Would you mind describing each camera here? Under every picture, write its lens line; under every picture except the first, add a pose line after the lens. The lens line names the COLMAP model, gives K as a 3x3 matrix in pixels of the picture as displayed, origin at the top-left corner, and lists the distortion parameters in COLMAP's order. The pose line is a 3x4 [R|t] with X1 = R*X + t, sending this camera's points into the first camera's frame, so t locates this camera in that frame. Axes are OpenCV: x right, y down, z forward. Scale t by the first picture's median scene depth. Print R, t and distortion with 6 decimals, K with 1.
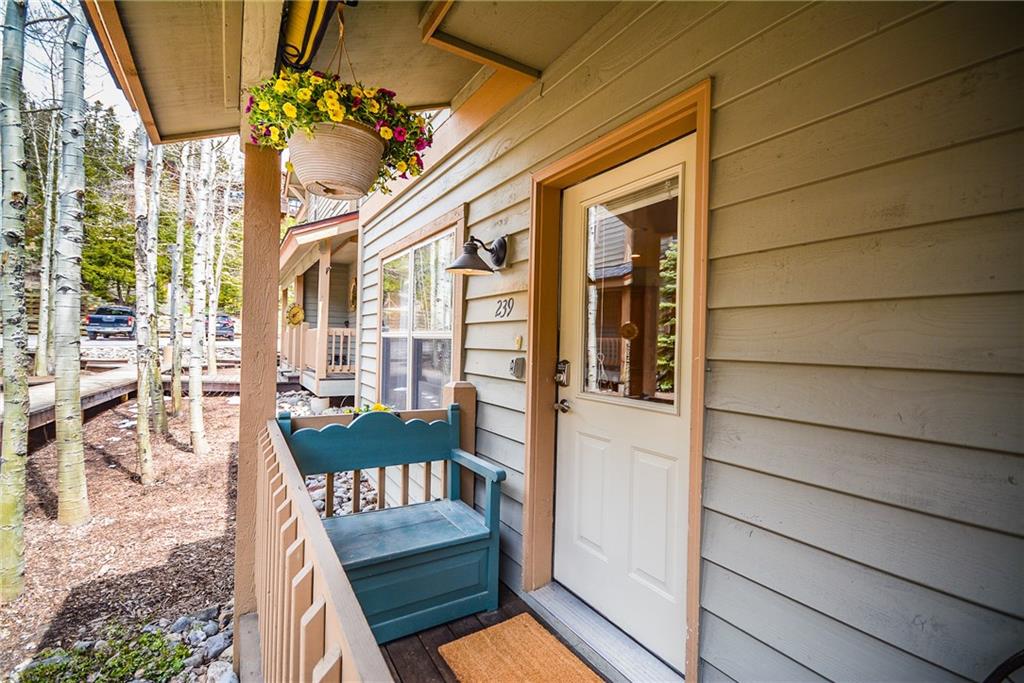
lens RADIAL K [[456.8, 0, 516.6], [0, 456.8, 338.8], [0, 0, 1]] dist [-0.007580, -0.000576]
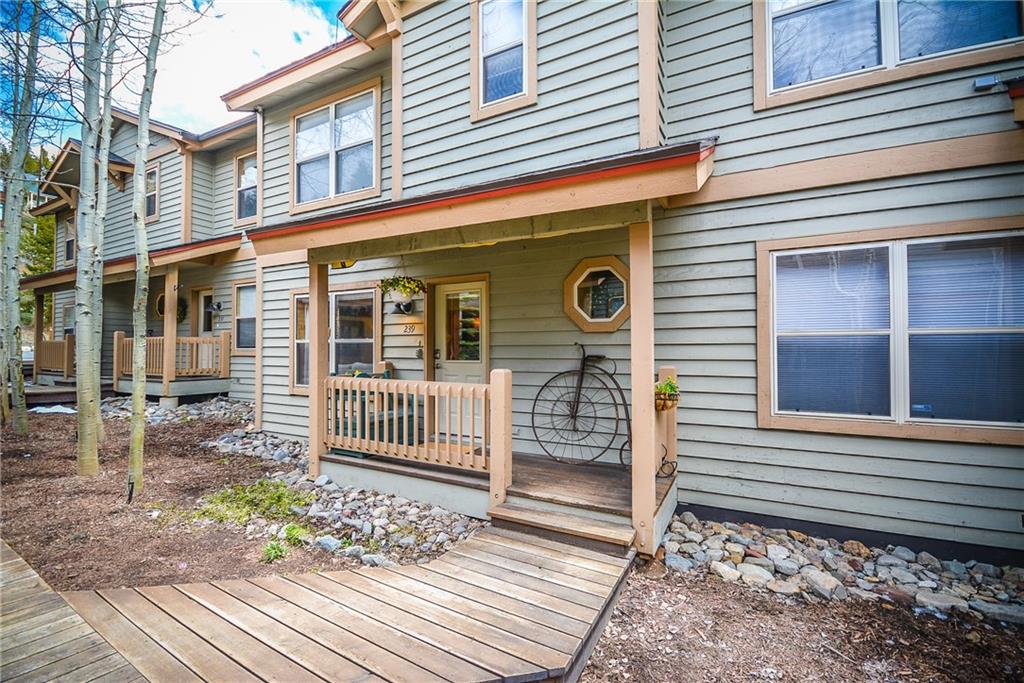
lens RADIAL K [[456.8, 0, 516.3], [0, 456.8, 340.8], [0, 0, 1]] dist [-0.007580, -0.000576]
pose [[0.880724, -0.012536, 0.473465, -0.669833], [0.015478, 0.999878, -0.002318, 0.007546], [-0.473378, 0.009369, 0.880810, -1.383456]]
